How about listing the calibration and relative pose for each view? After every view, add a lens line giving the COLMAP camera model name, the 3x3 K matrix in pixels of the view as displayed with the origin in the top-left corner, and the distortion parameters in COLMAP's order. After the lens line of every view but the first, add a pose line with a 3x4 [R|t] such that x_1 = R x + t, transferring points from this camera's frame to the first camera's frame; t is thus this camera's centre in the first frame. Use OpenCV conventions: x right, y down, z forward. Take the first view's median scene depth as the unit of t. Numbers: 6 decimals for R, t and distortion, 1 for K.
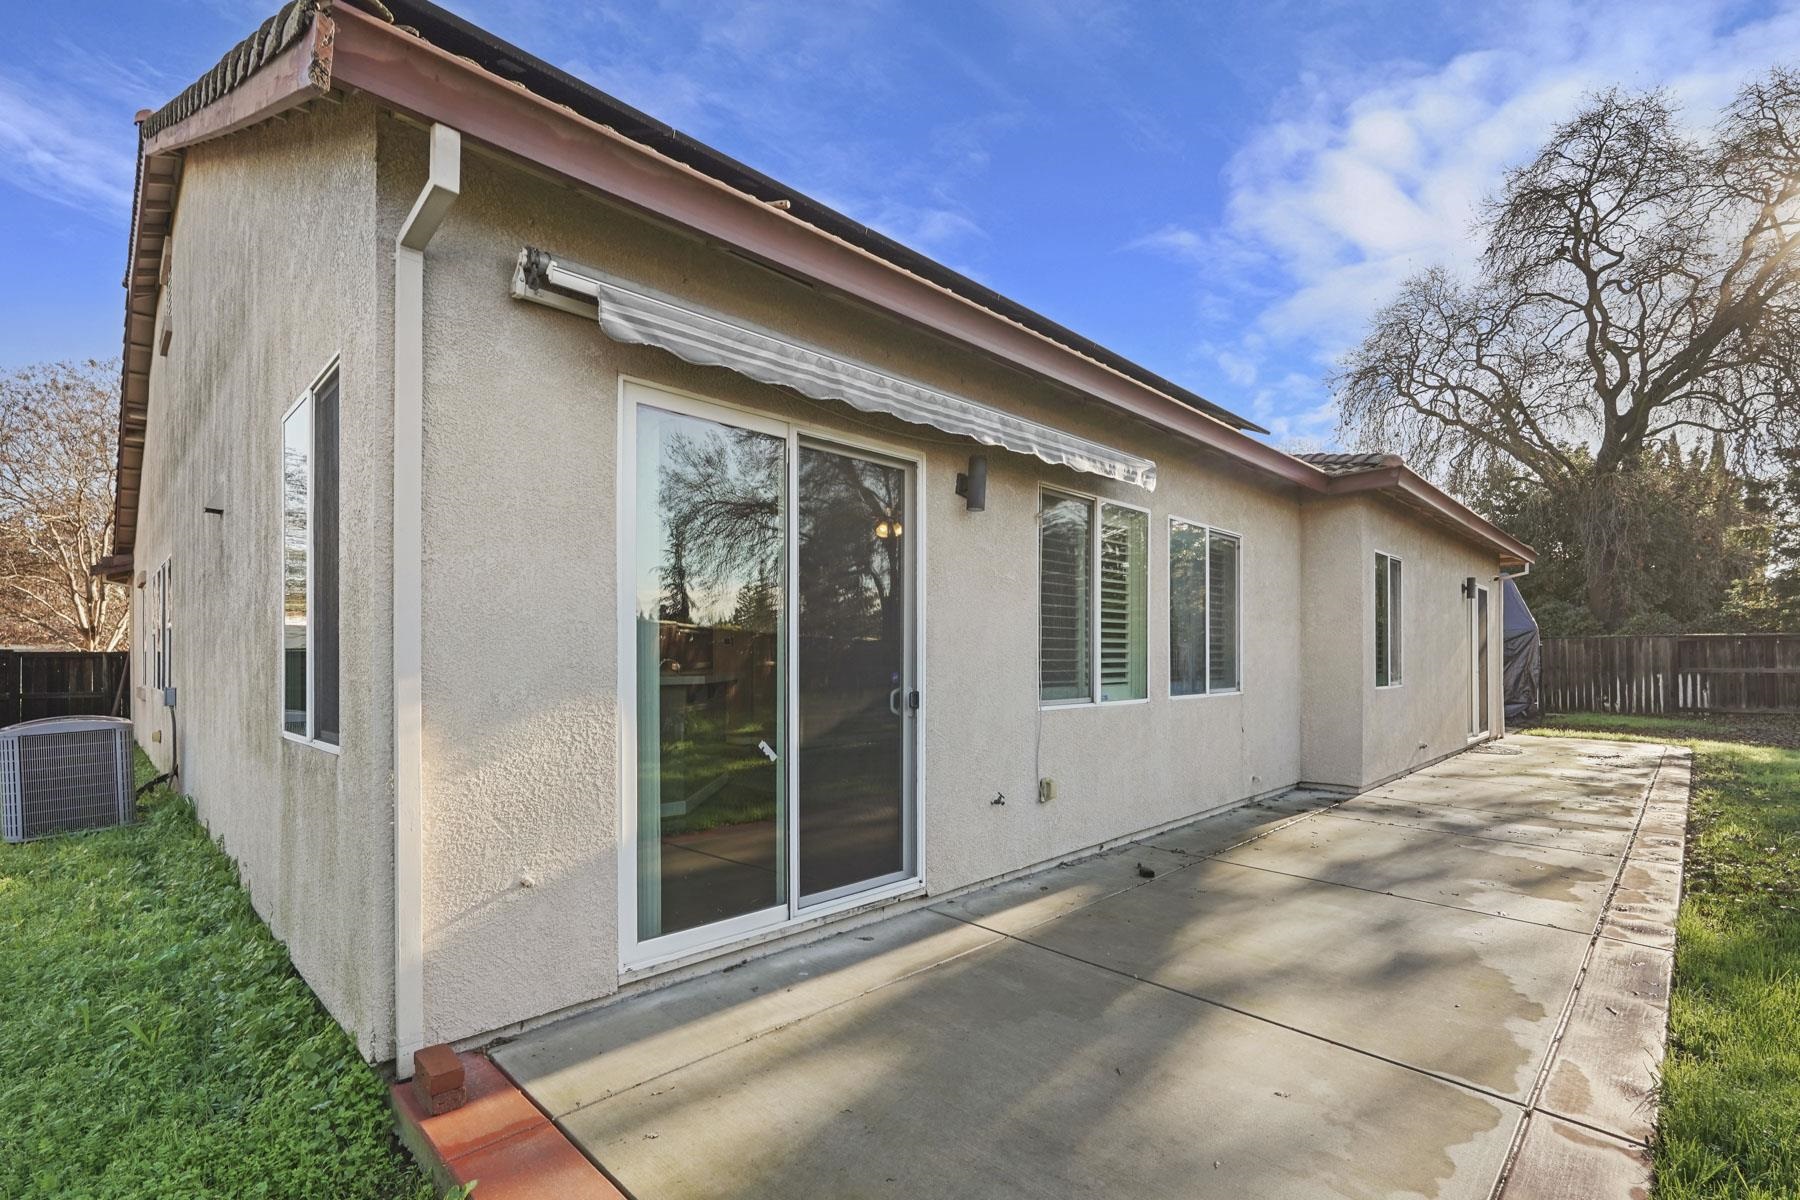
lens RADIAL K [[812.4, 0, 902.2], [0, 812.4, 663.9], [0, 0, 1]] dist [-0.000594, 0.000061]
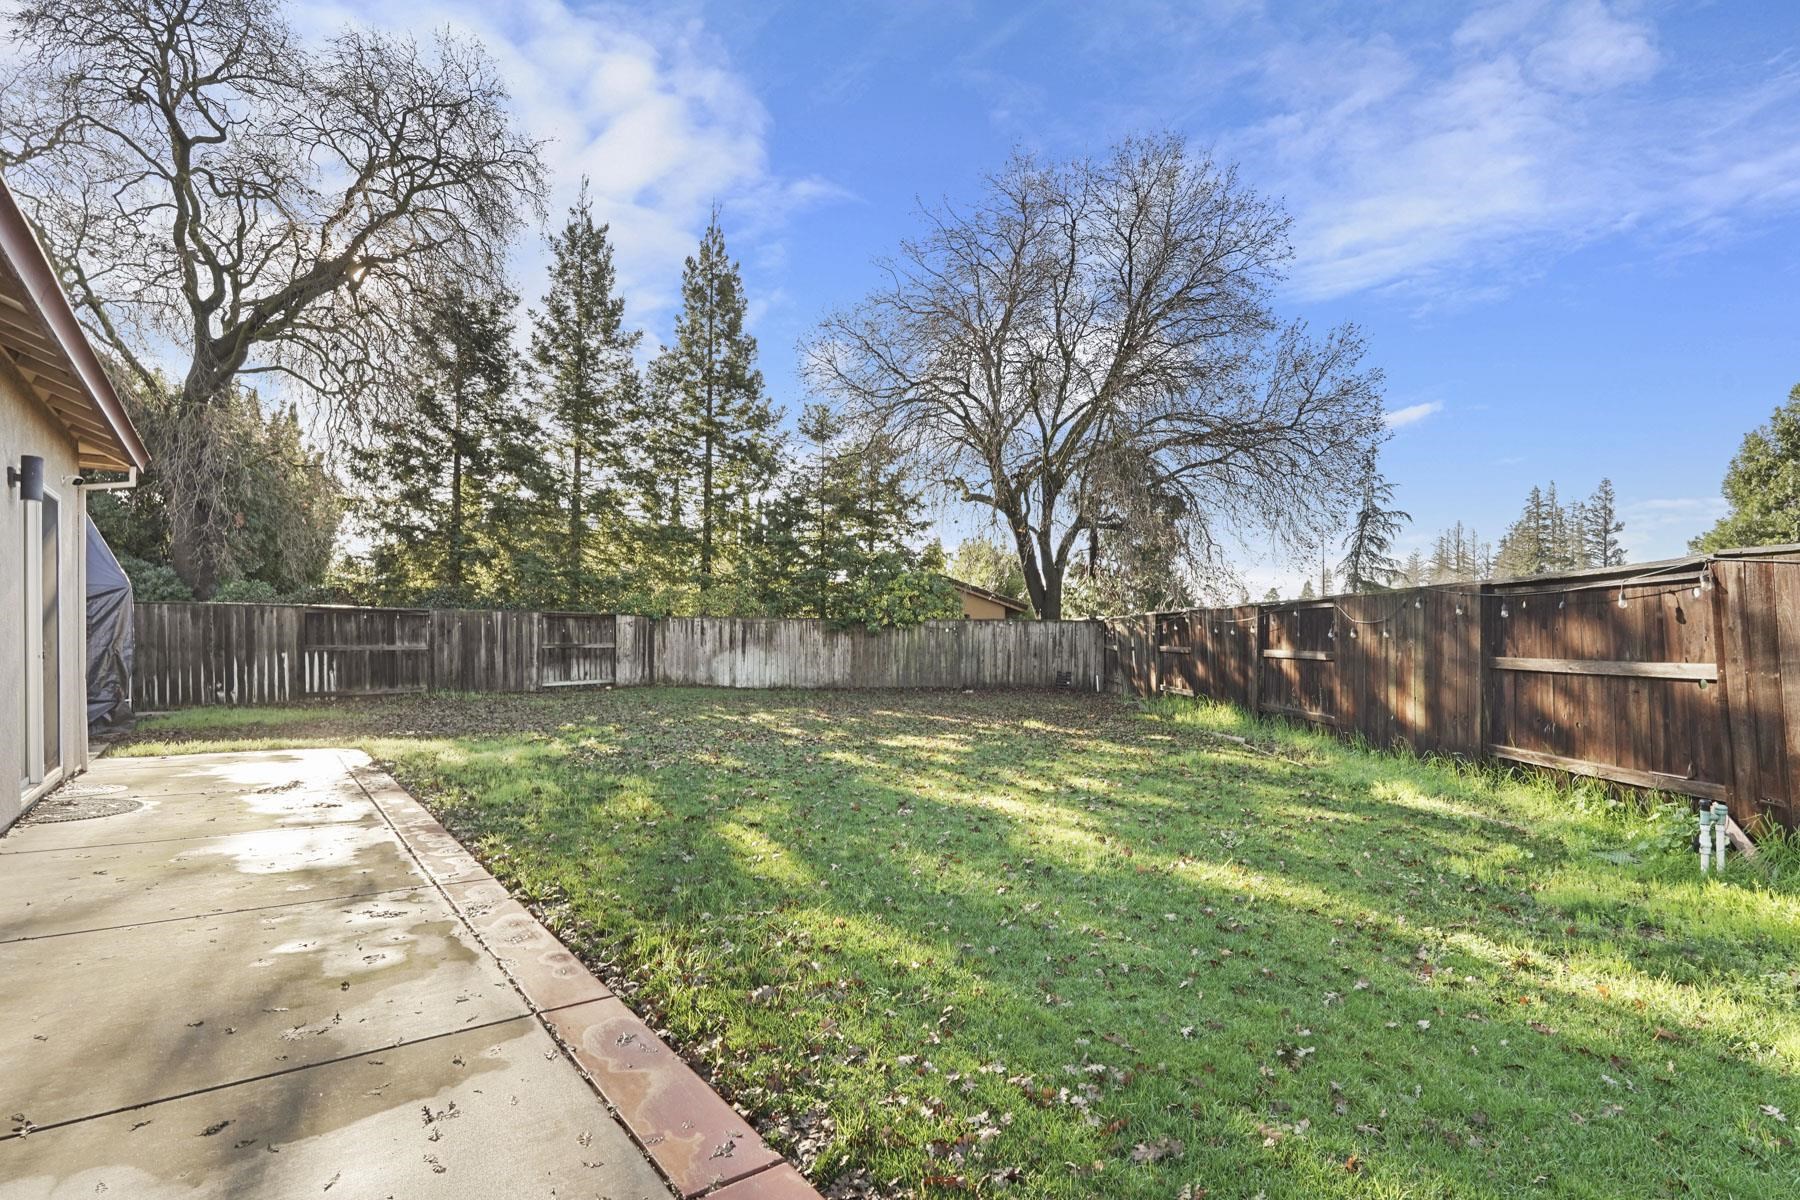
lens RADIAL K [[835.2, 0, 901.7], [0, 835.2, 645.5], [0, 0, 1]] dist [0.001140, 0.000558]
pose [[0.124780, -0.003687, 0.992178, 0.178193], [-0.002786, 0.999988, 0.004067, 0.000079], [-0.992181, -0.003272, 0.124768, 0.277397]]
